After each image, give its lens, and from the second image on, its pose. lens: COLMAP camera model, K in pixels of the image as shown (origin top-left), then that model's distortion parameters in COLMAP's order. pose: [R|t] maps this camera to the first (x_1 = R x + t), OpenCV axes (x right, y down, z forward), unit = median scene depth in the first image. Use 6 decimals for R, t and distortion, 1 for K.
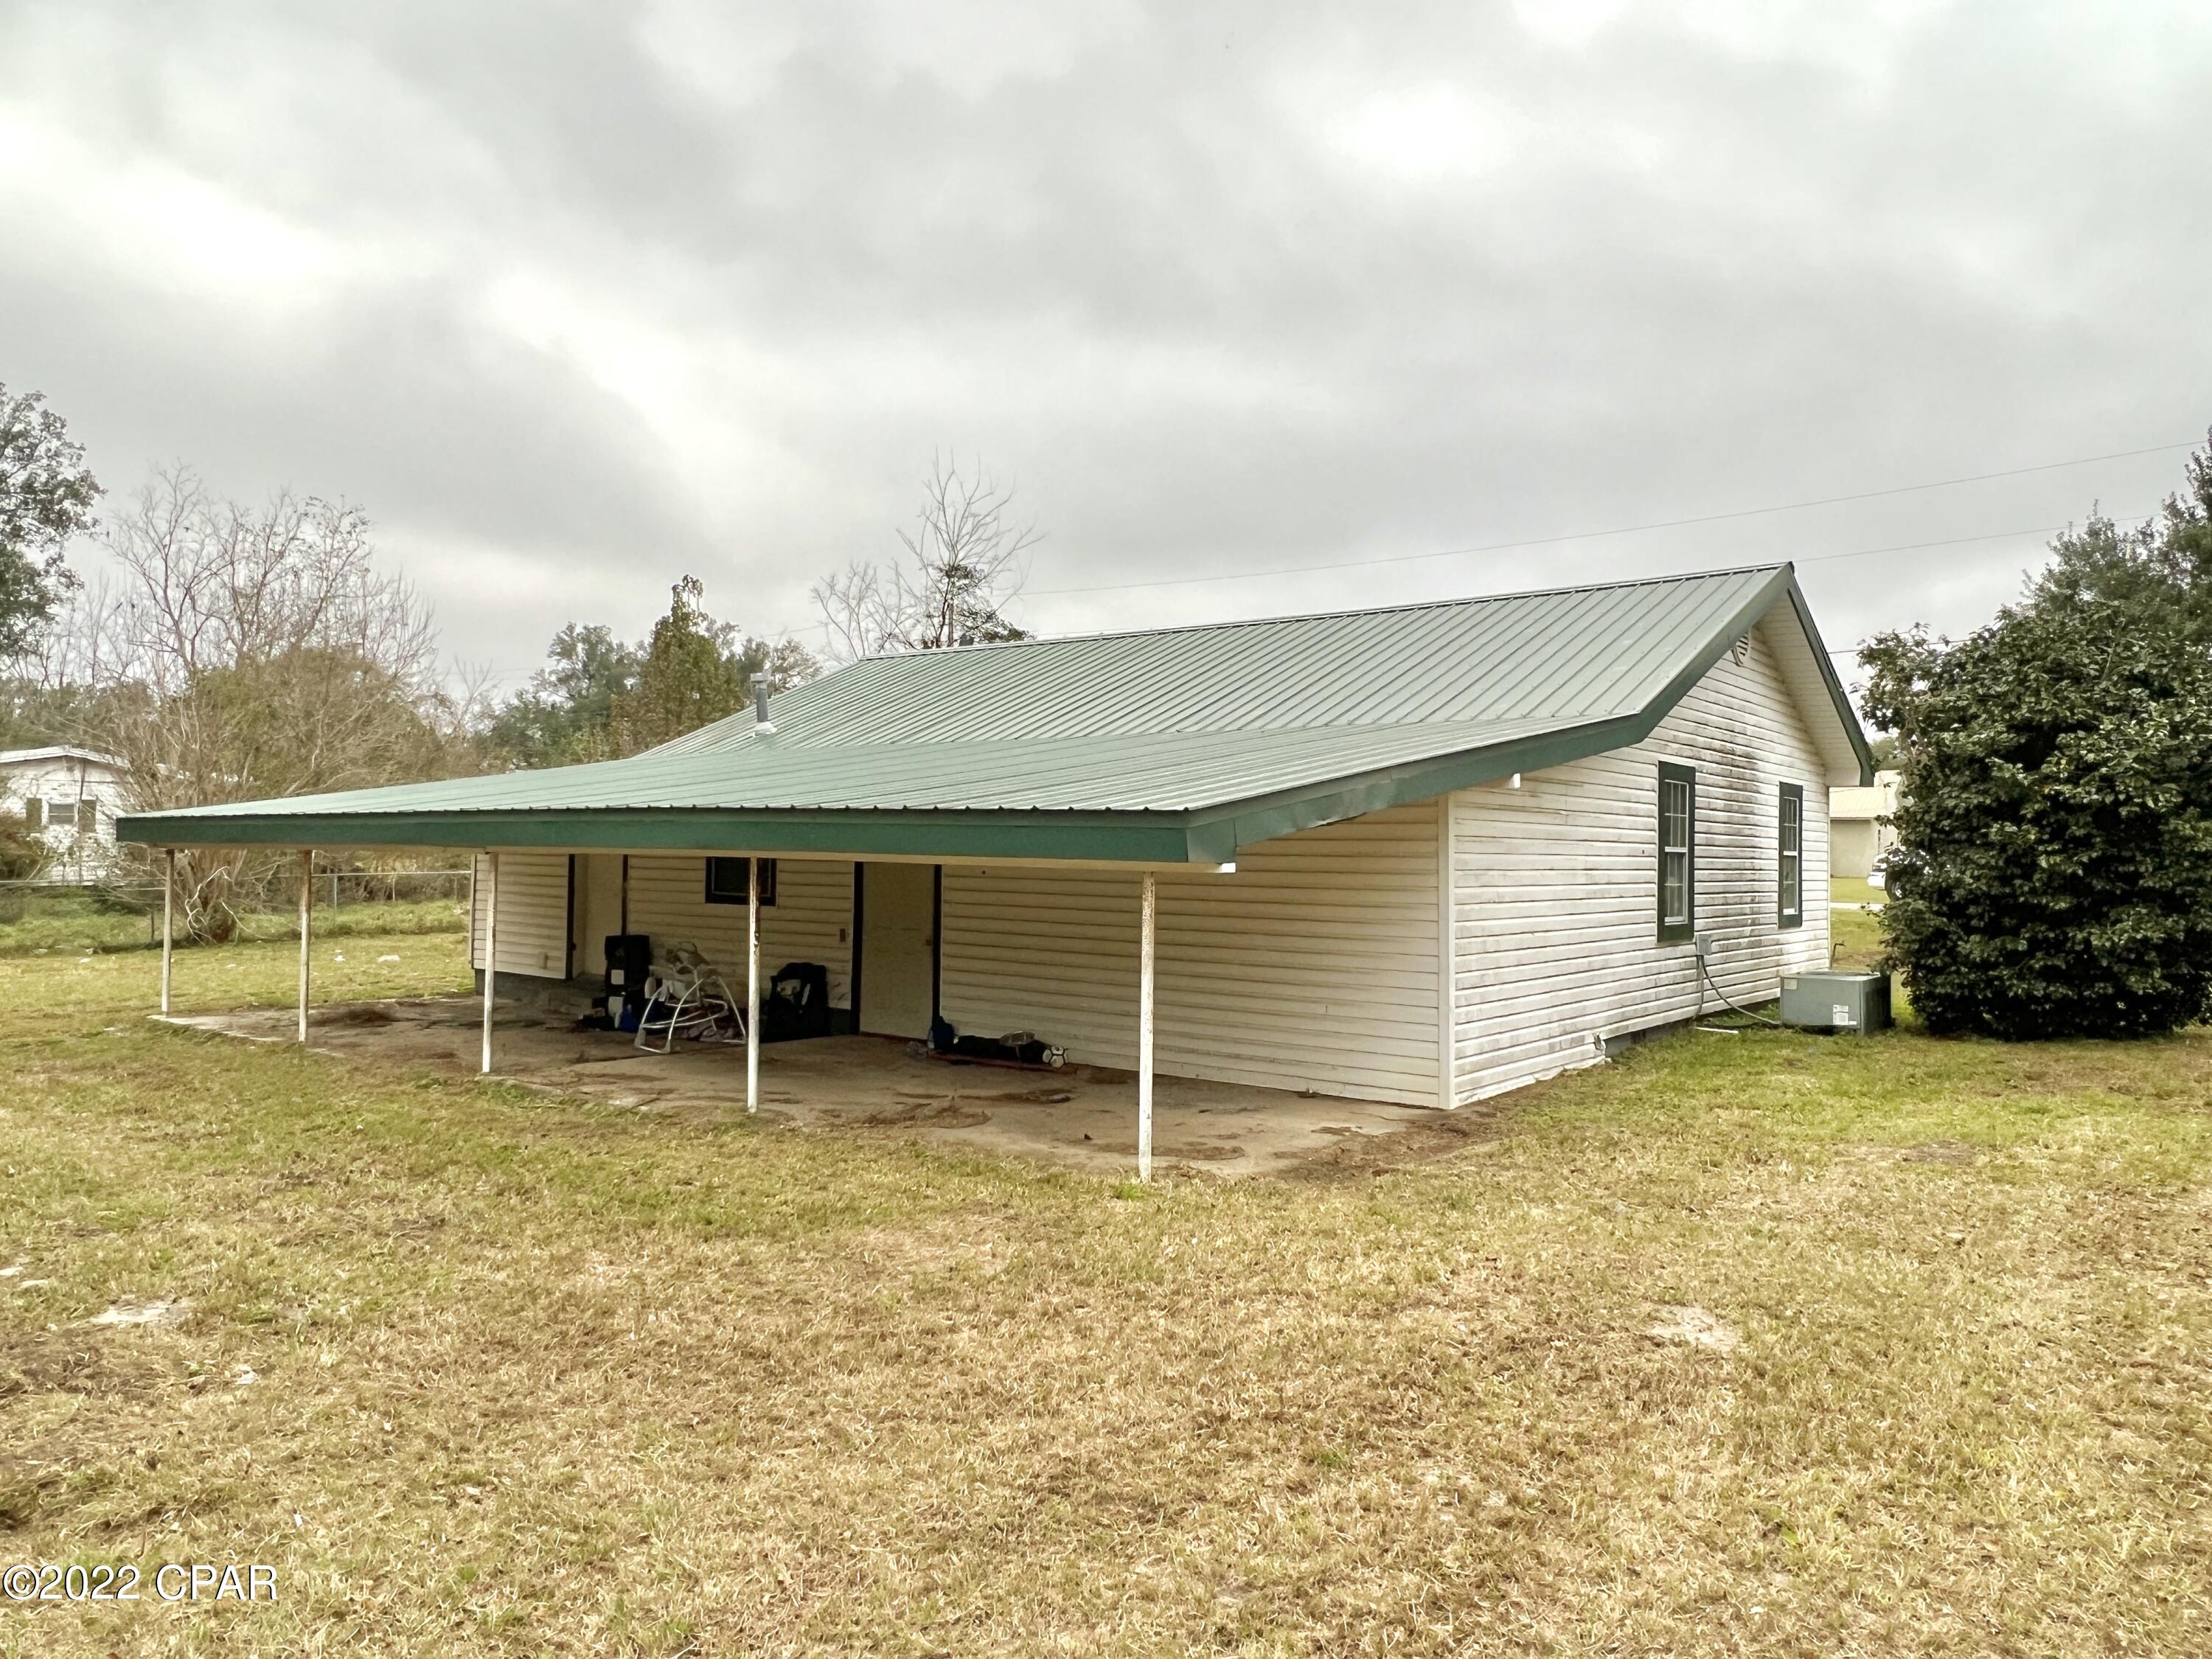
lens RADIAL K [[1503.7, 0, 1104.0], [0, 1503.7, 820.7], [0, 0, 1]] dist [-0.000694, 0.001042]
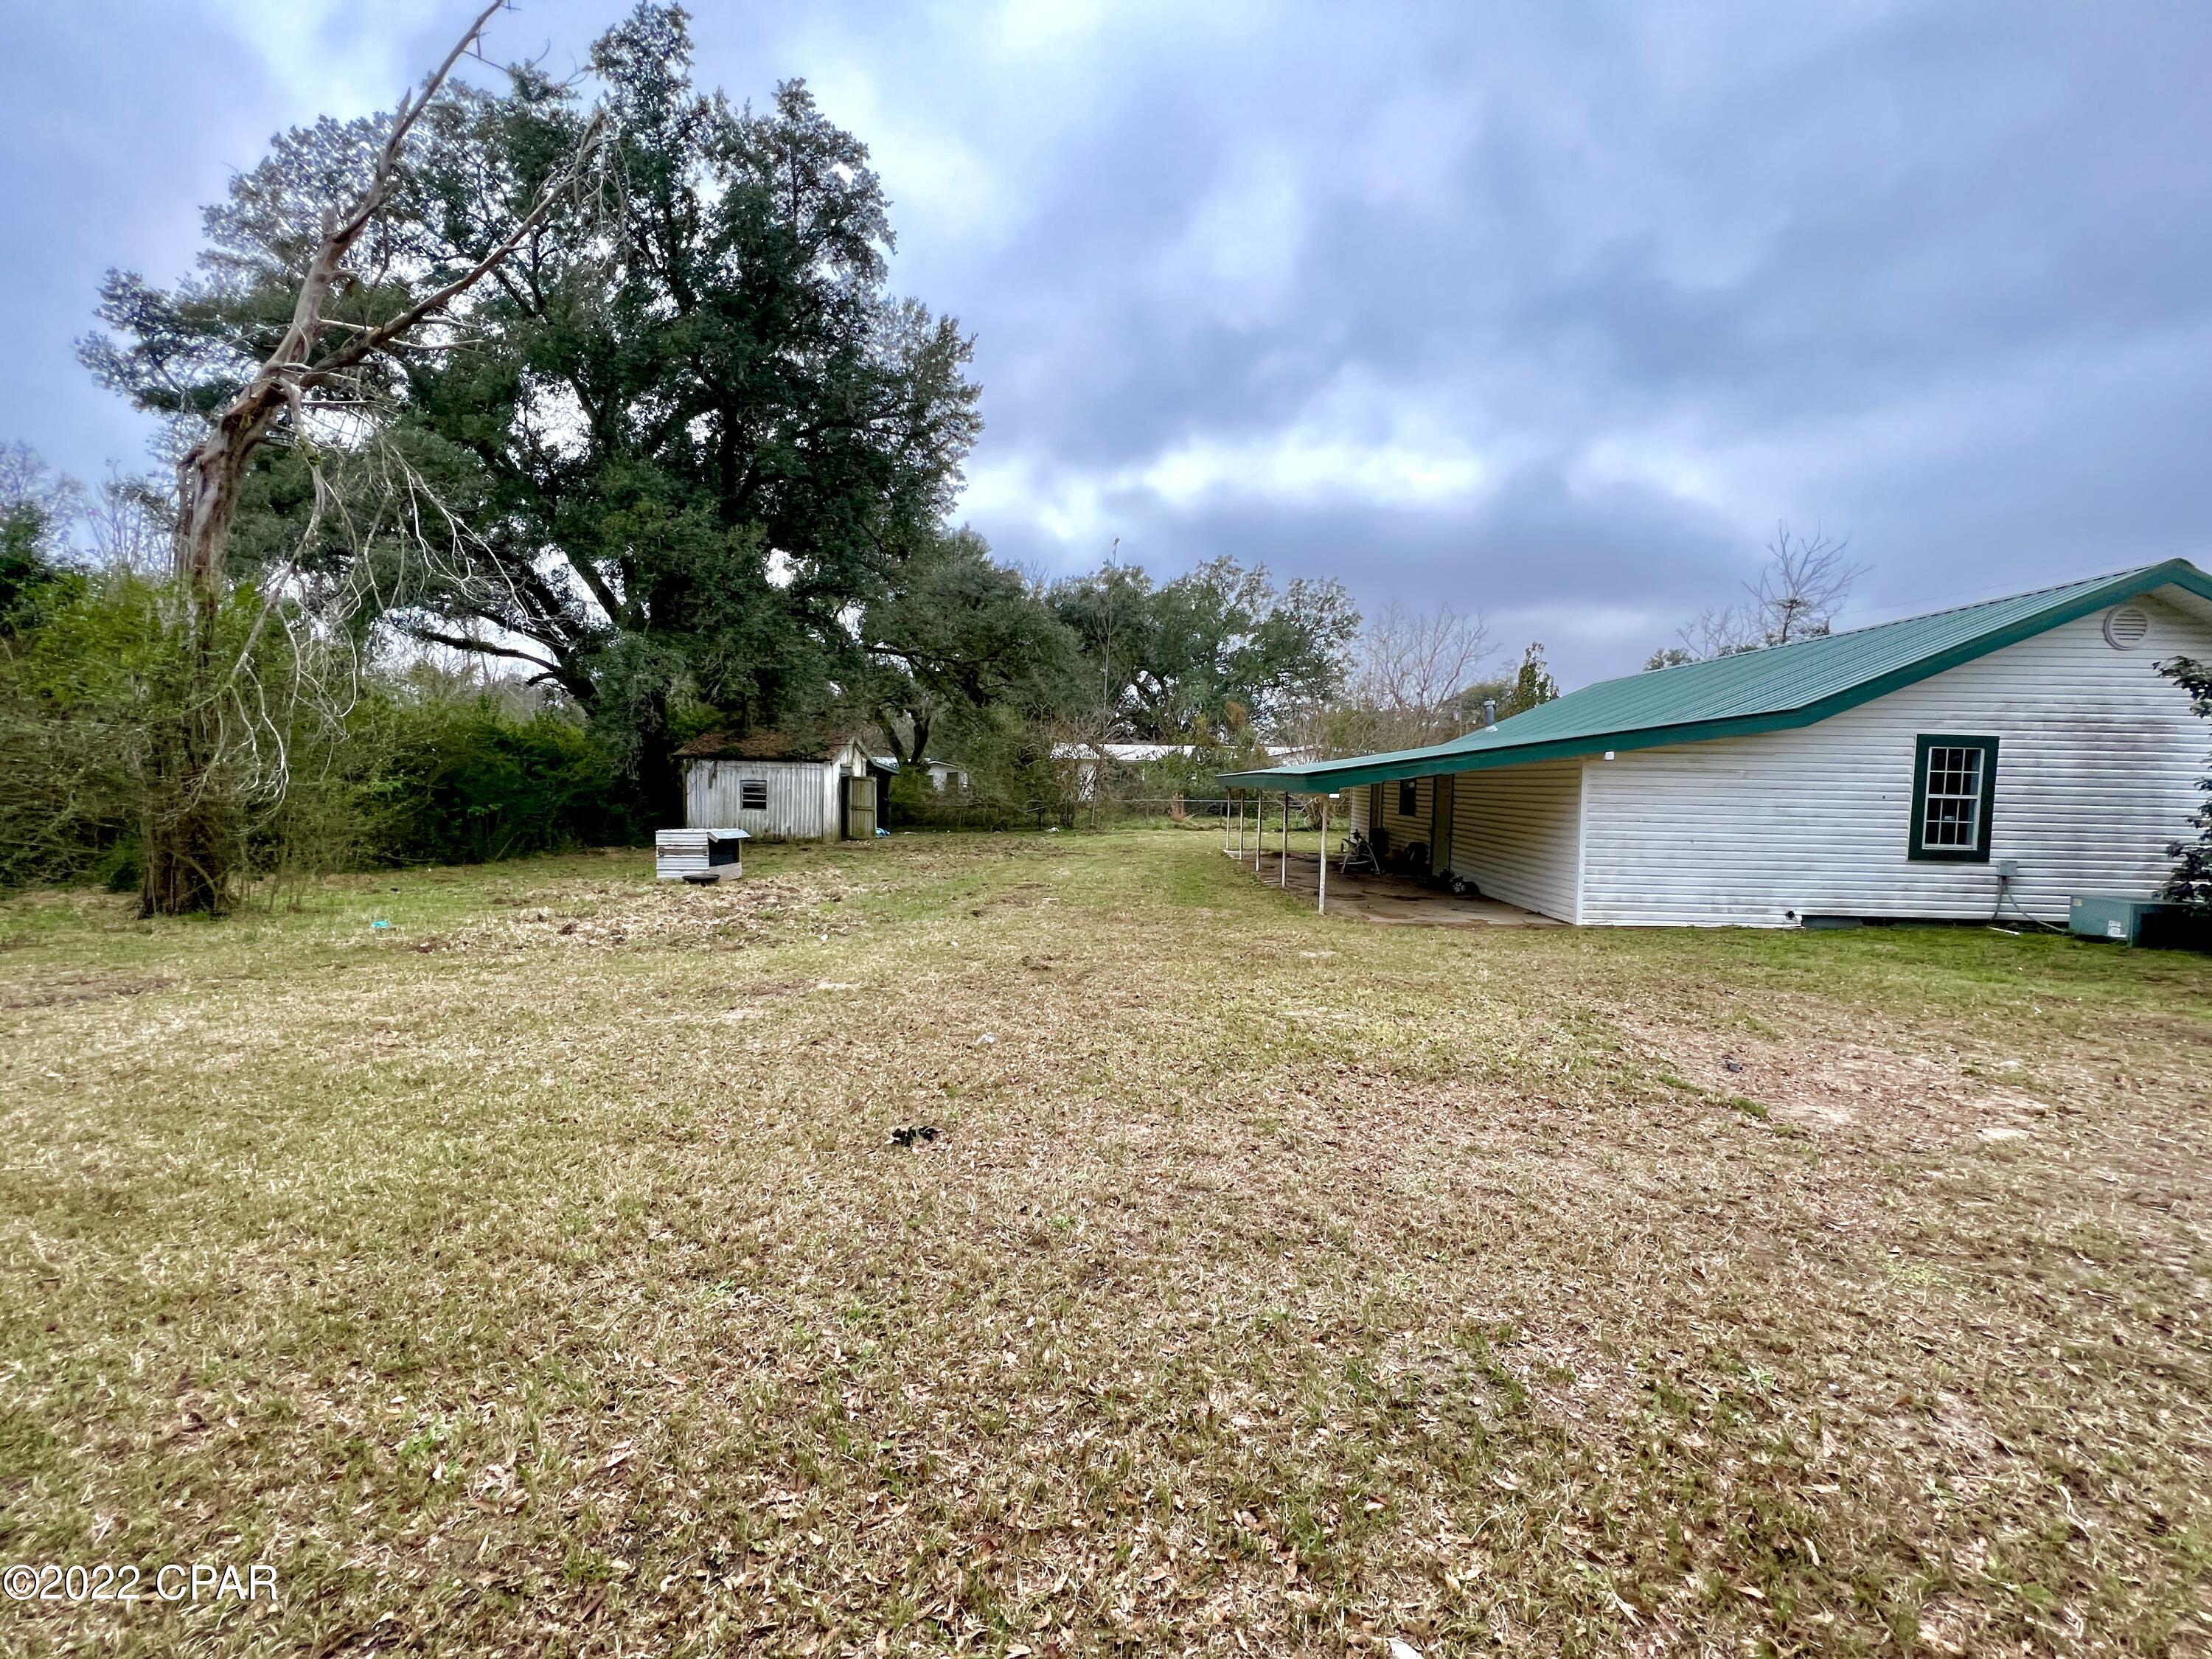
lens RADIAL K [[883.9, 0, 1106.0], [0, 883.9, 829.5], [0, 0, 1]] dist [-0.000963, 0.001809]
pose [[0.591664, 0.045427, -0.804904, 0.677232], [0.003202, 0.998271, 0.058694, 0.000126], [0.806178, -0.037304, 0.590495, -0.131530]]
